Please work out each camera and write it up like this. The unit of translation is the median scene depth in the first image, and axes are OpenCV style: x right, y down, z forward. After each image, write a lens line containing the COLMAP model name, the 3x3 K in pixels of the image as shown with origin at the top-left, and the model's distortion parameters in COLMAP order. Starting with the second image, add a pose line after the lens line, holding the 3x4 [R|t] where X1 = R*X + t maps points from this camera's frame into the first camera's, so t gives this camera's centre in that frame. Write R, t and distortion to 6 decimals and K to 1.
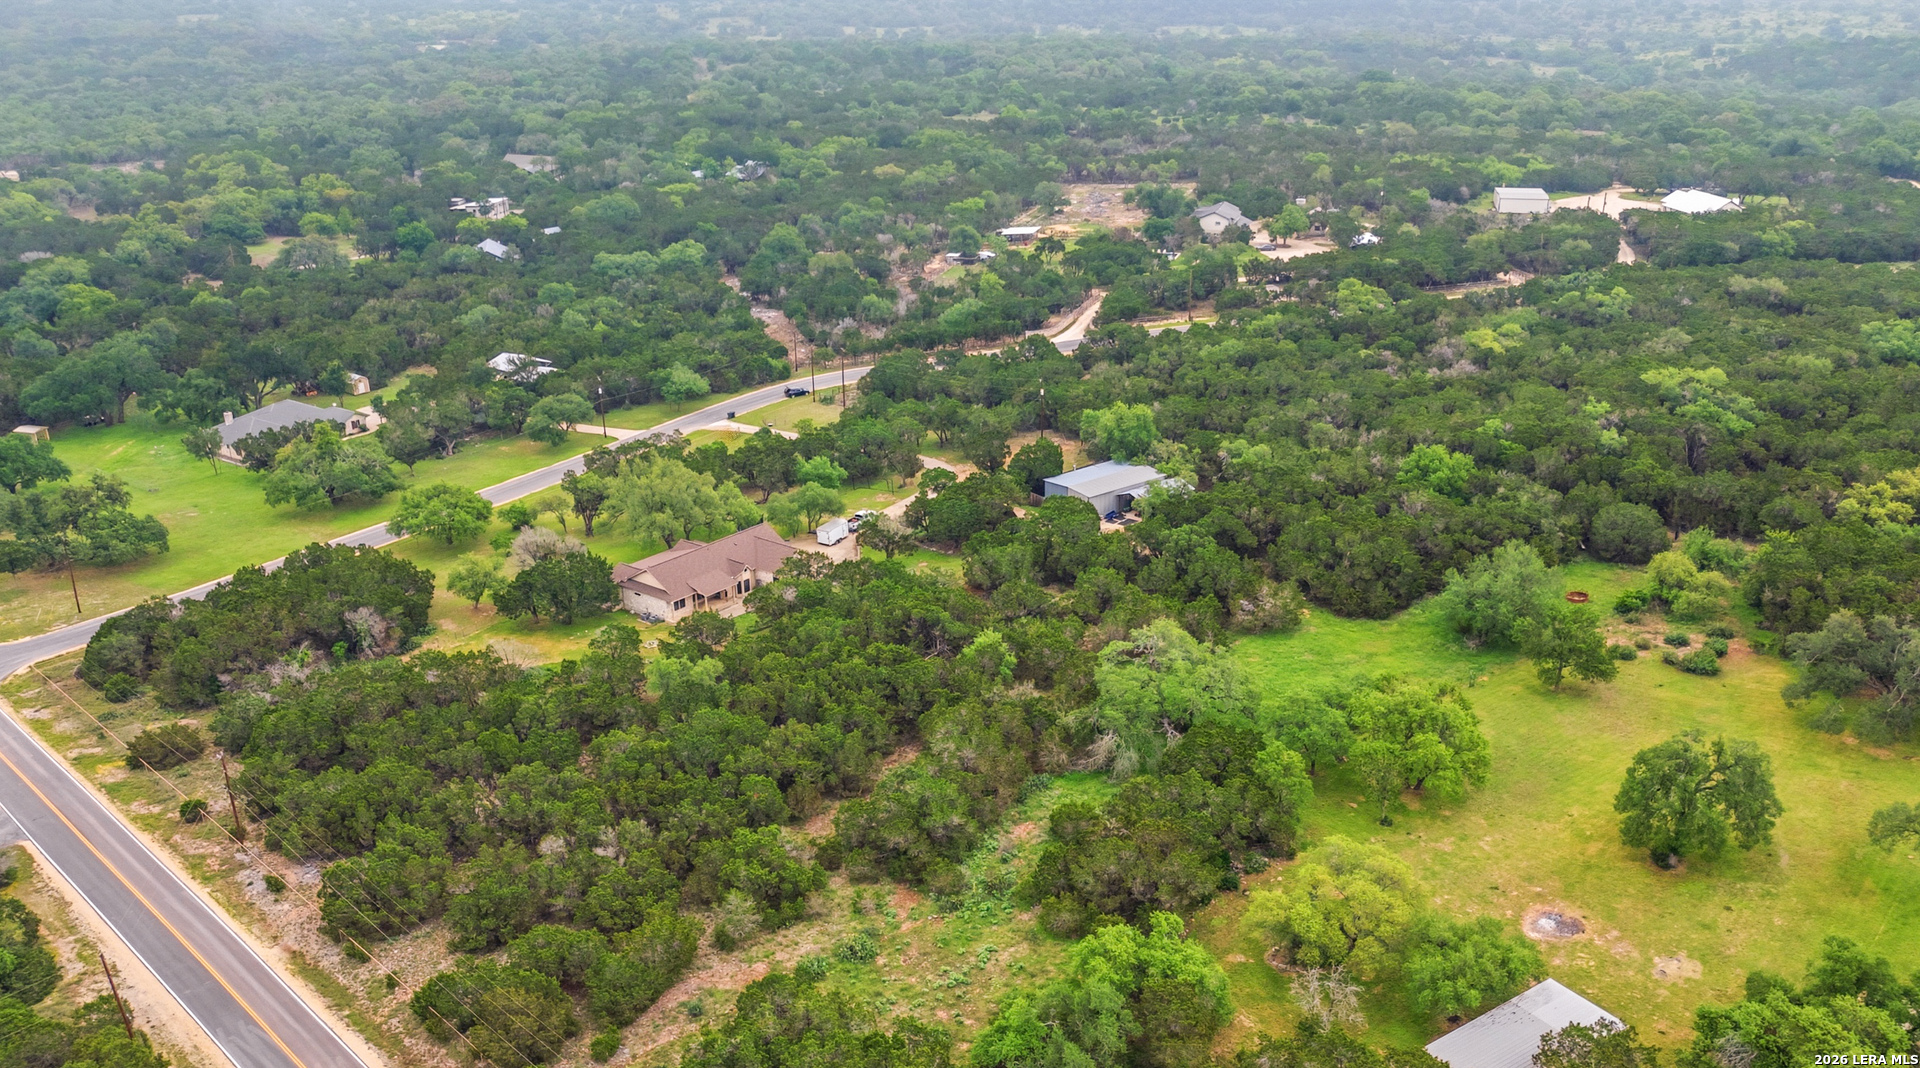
lens RADIAL K [[1738.8, 0, 960.0], [0, 1738.8, 534.0], [0, 0, 1]] dist [0.029581, -0.002667]
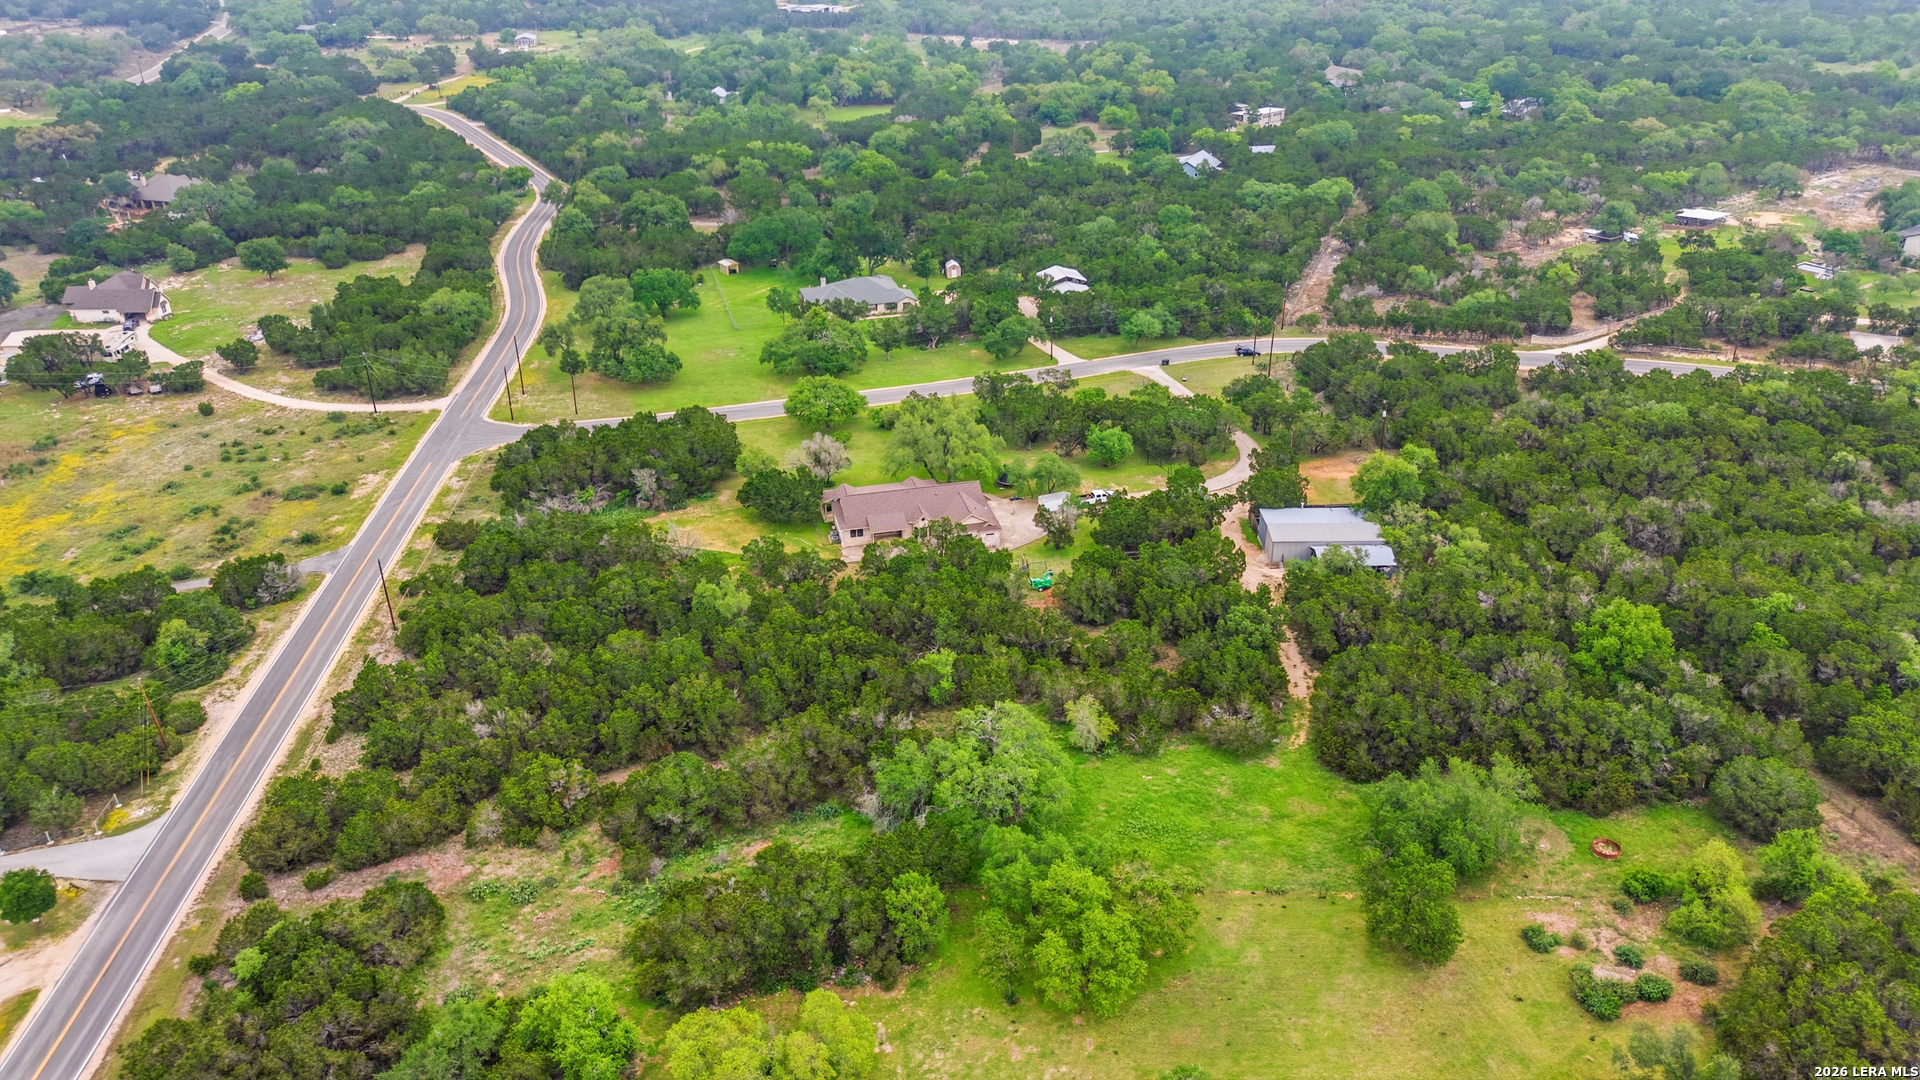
lens RADIAL K [[1395.6, 0, 960.0], [0, 1395.6, 540.0], [0, 0, 1]] dist [0.058611, -0.069647]
pose [[0.779061, 0.292931, -0.554306, 0.464874], [-0.212084, 0.955145, 0.206683, -0.183554], [0.589987, -0.043459, 0.806242, 0.308959]]
